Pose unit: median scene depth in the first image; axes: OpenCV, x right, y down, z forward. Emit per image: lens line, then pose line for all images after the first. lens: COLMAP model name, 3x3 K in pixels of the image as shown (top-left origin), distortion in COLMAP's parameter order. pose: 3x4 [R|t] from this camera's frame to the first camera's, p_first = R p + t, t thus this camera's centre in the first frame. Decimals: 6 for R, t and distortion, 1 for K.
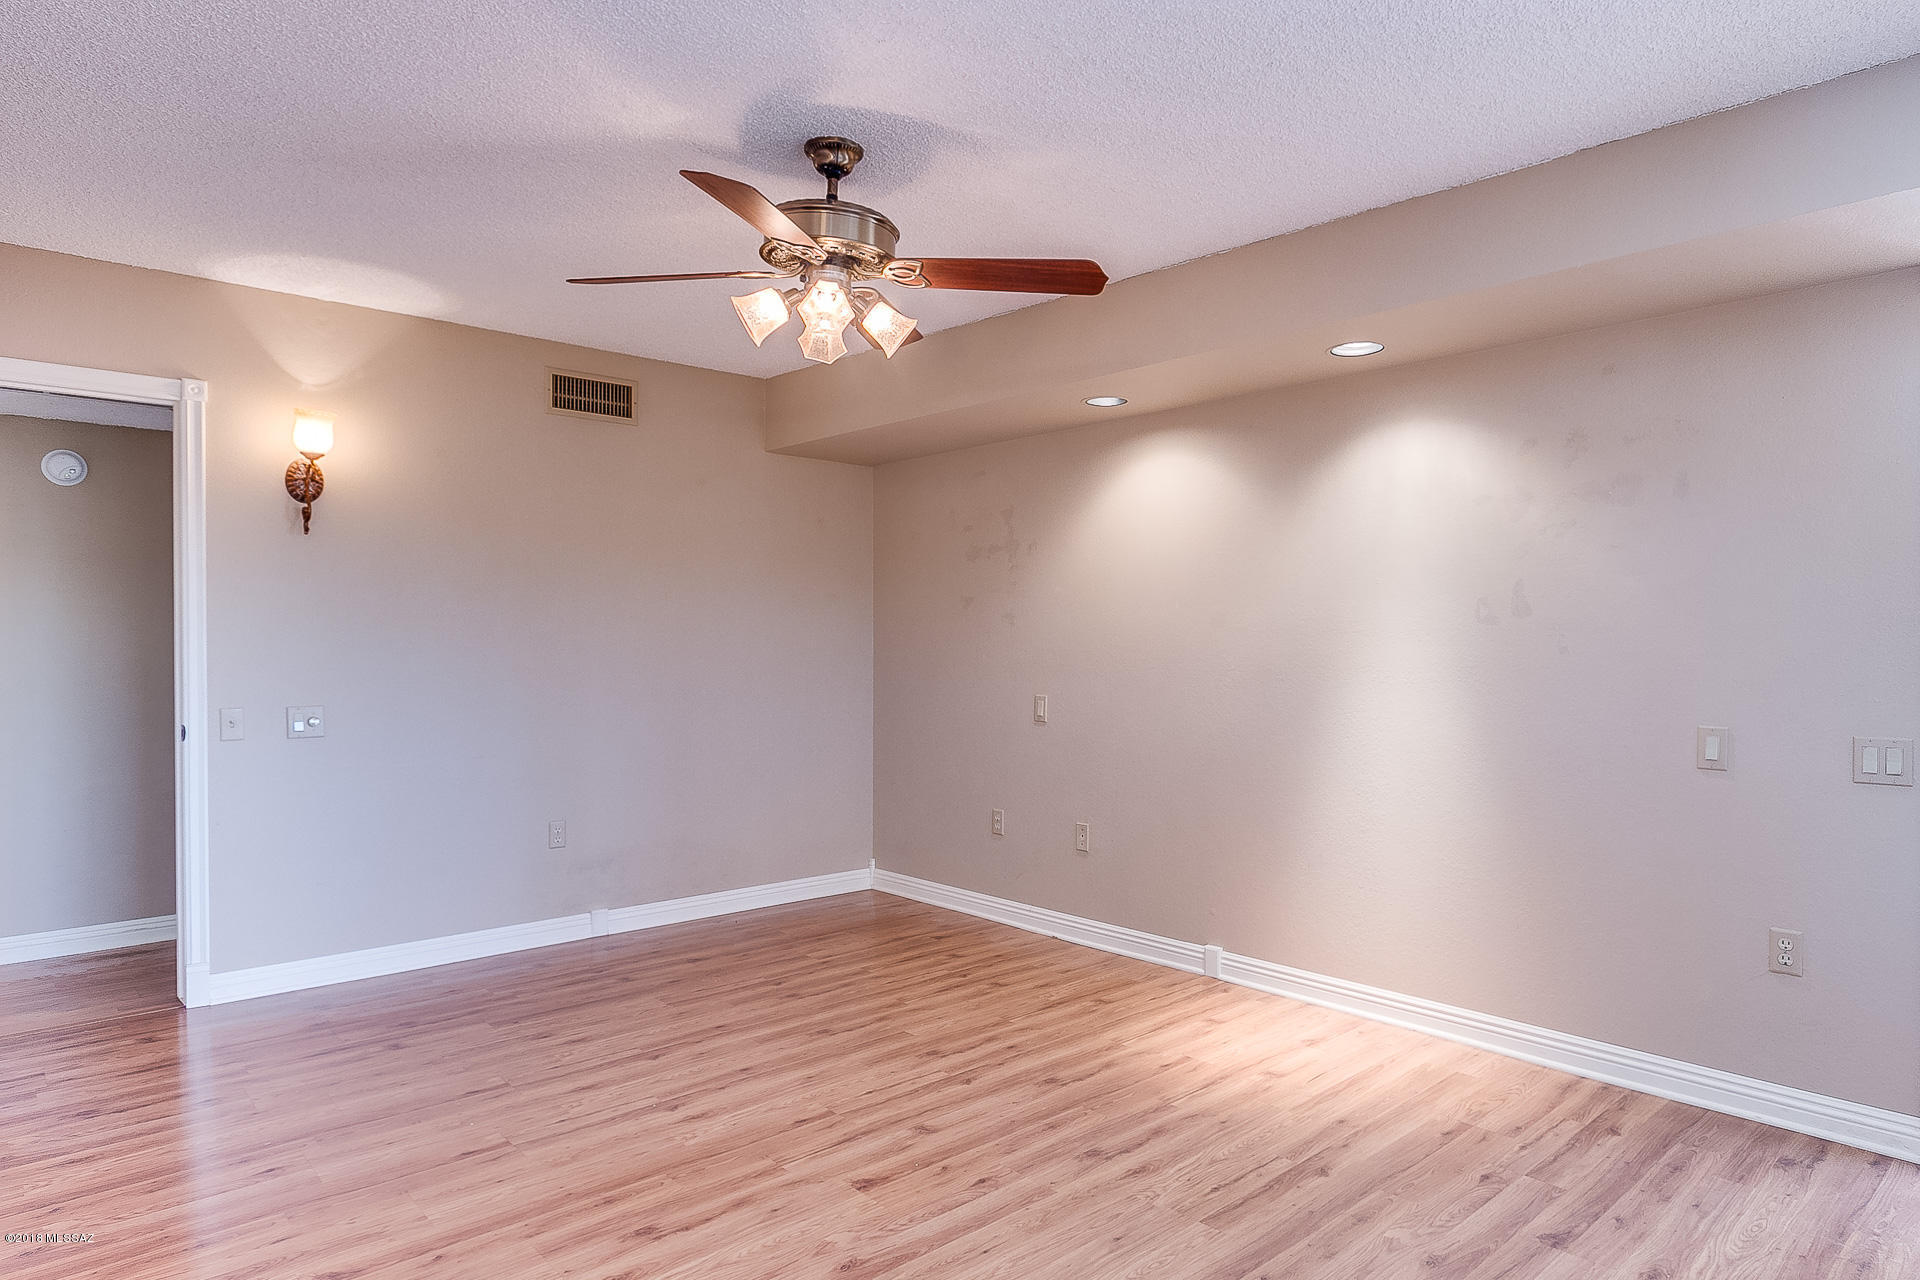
lens RADIAL K [[1143.7, 0, 961.4], [0, 1143.7, 623.8], [0, 0, 1]] dist [-0.016034, 0.001514]
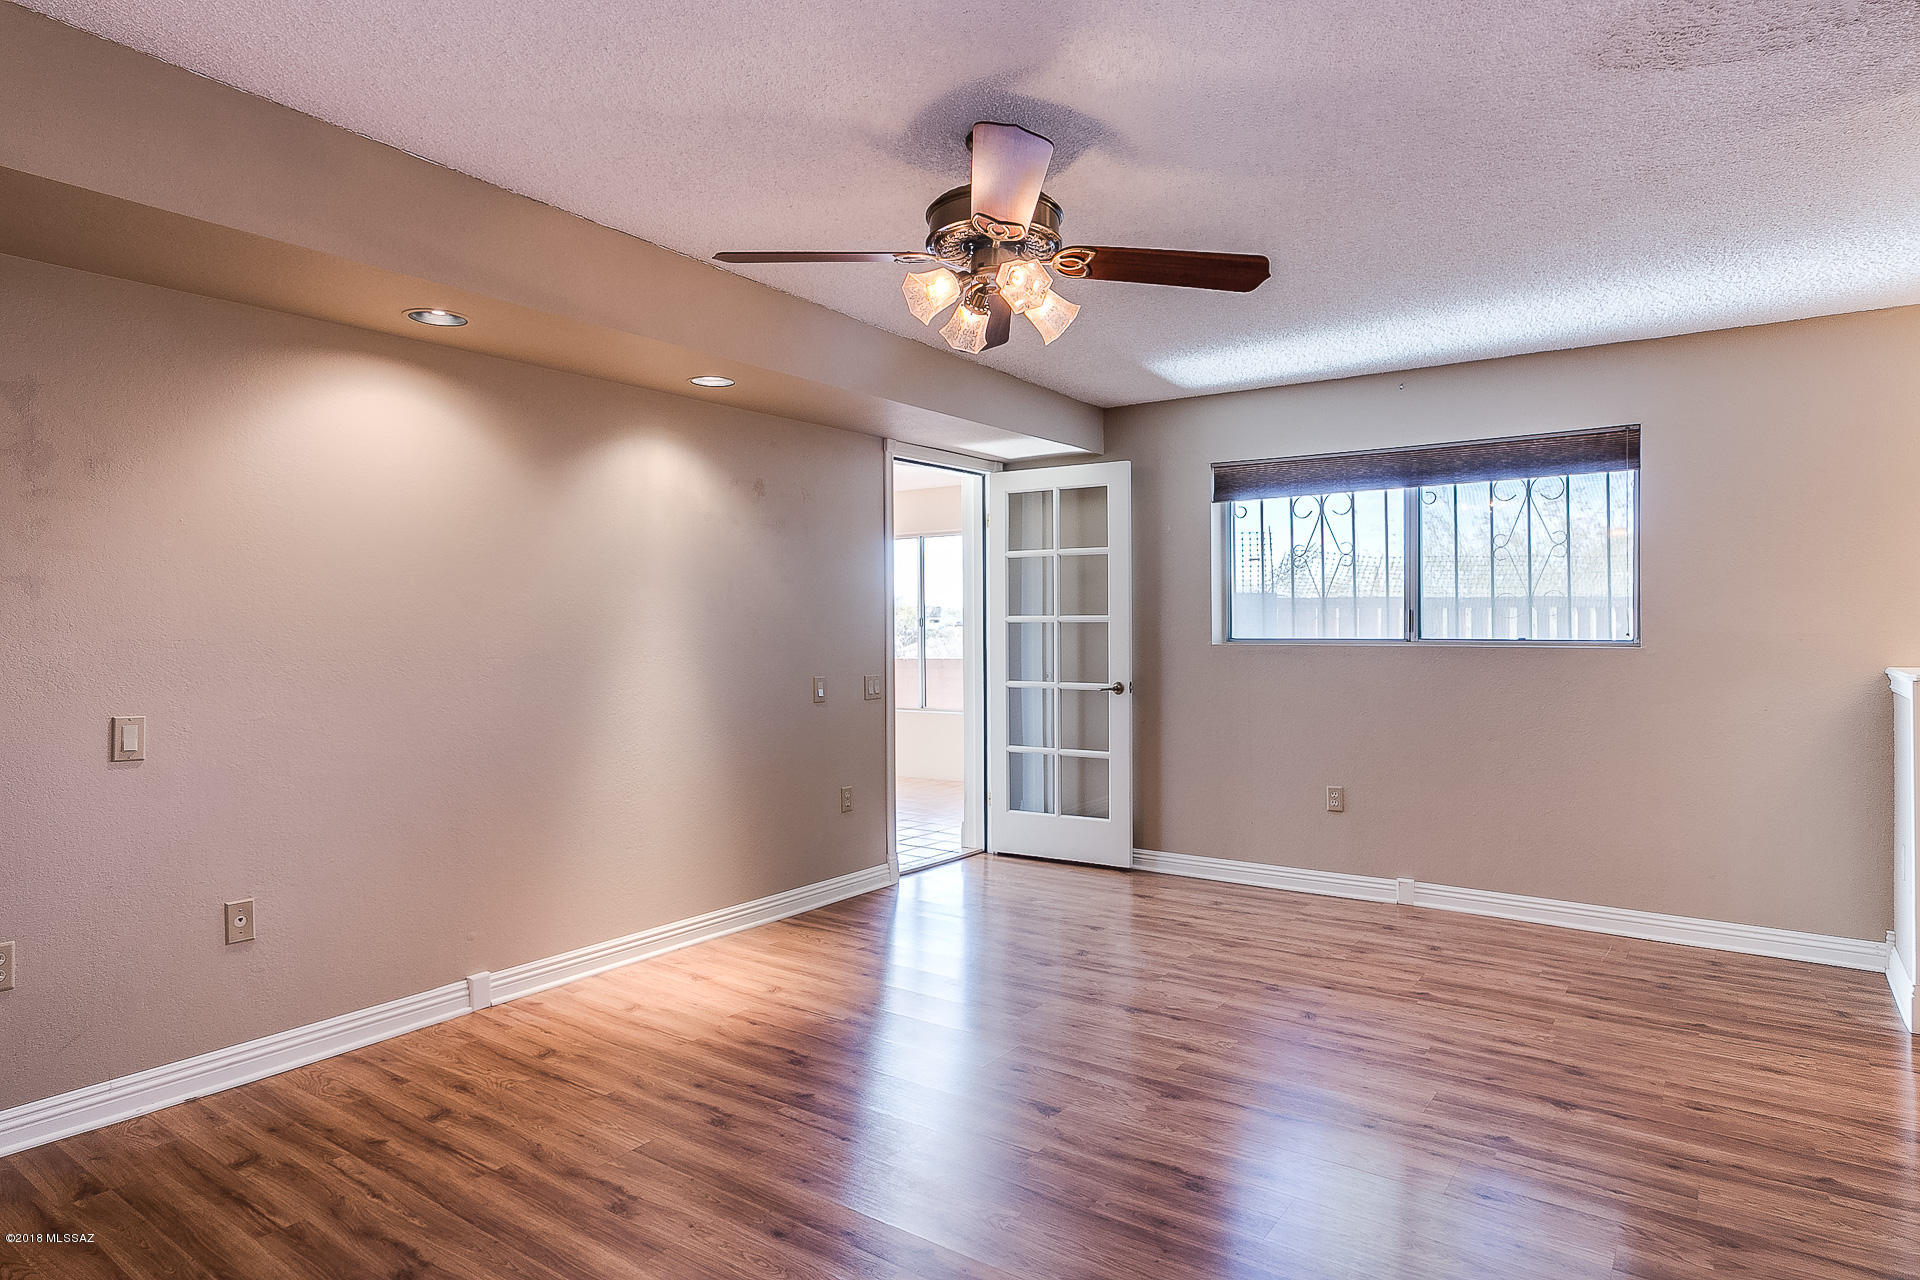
lens RADIAL K [[1107.1, 0, 967.4], [0, 1107.1, 647.1], [0, 0, 1]] dist [-0.007839, -0.000373]
pose [[-0.245879, -0.009997, 0.969249, -0.762418], [-0.010403, 0.999916, 0.007674, 0.020790], [-0.969245, -0.008197, -0.245963, 0.926172]]
